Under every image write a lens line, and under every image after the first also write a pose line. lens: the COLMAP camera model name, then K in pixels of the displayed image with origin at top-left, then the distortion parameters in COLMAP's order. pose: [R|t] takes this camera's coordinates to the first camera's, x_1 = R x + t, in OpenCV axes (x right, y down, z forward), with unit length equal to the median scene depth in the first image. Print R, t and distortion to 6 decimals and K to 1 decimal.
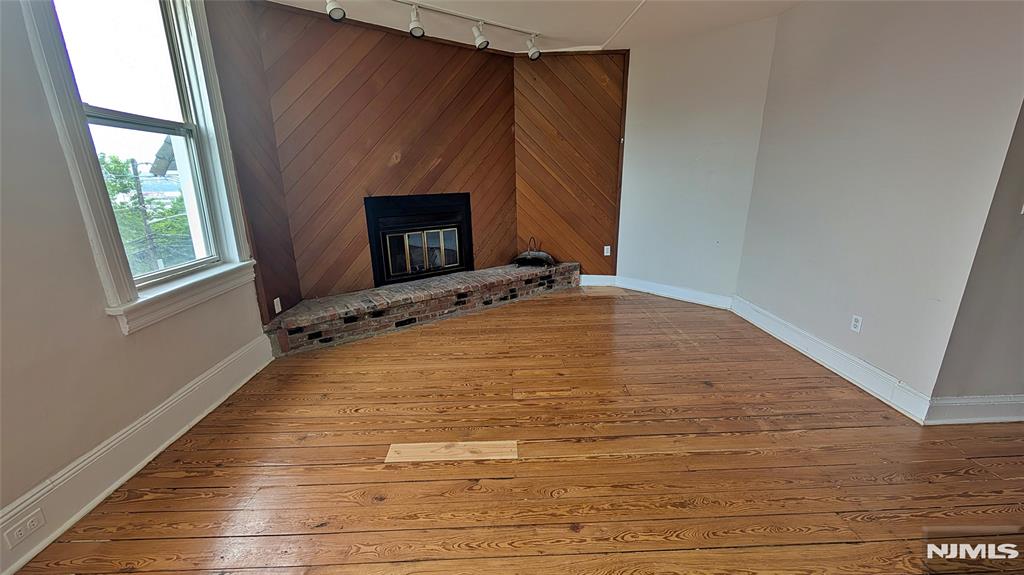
lens RADIAL K [[383.5, 0, 512.0], [0, 383.5, 287.5], [0, 0, 1]] dist [0.000263, -0.000041]
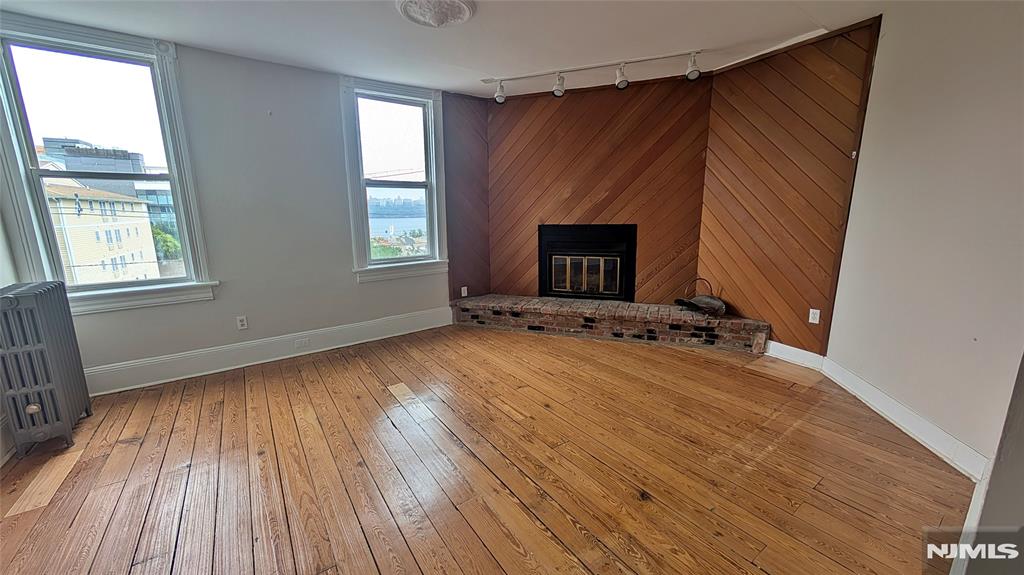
lens RADIAL K [[378.0, 0, 512.0], [0, 378.0, 287.5], [0, 0, 1]] dist [-0.001064, -0.000111]
pose [[0.560130, 0.172086, -0.810334, 0.570443], [-0.223504, 0.973304, 0.052201, -0.071881], [0.797684, 0.151873, 0.583639, 0.212527]]
